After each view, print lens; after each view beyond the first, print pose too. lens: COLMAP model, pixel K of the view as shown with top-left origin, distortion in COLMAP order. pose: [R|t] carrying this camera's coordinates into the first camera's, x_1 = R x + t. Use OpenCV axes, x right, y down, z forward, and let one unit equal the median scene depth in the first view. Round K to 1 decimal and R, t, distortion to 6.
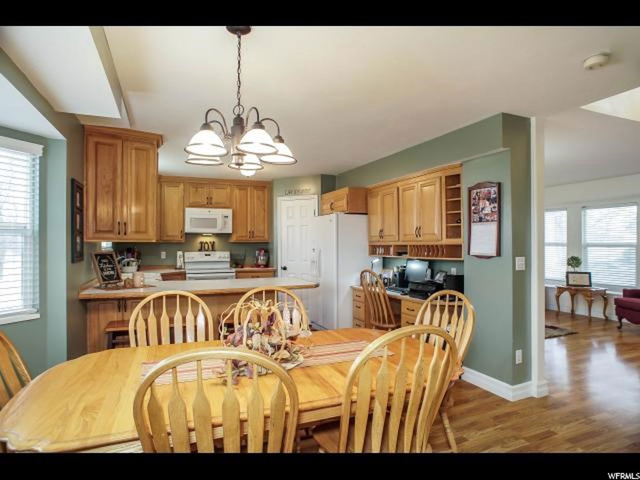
lens RADIAL K [[370.5, 0, 320.0], [0, 370.5, 240.0], [0, 0, 1]] dist [-0.094594, 0.068208]
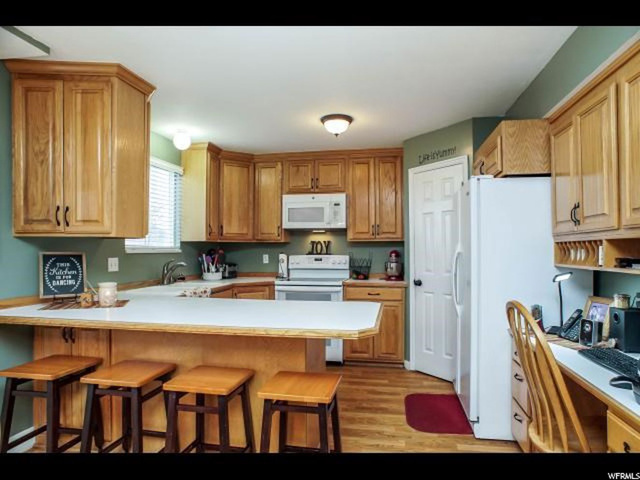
lens RADIAL K [[385.1, 0, 330.9], [0, 385.1, 247.6], [0, 0, 1]] dist [-0.105941, 0.066196]
pose [[0.840583, -0.001818, -0.541680, 0.127512], [0.005462, 0.999972, 0.005120, 0.014008], [0.541655, -0.007263, 0.840569, 0.394237]]
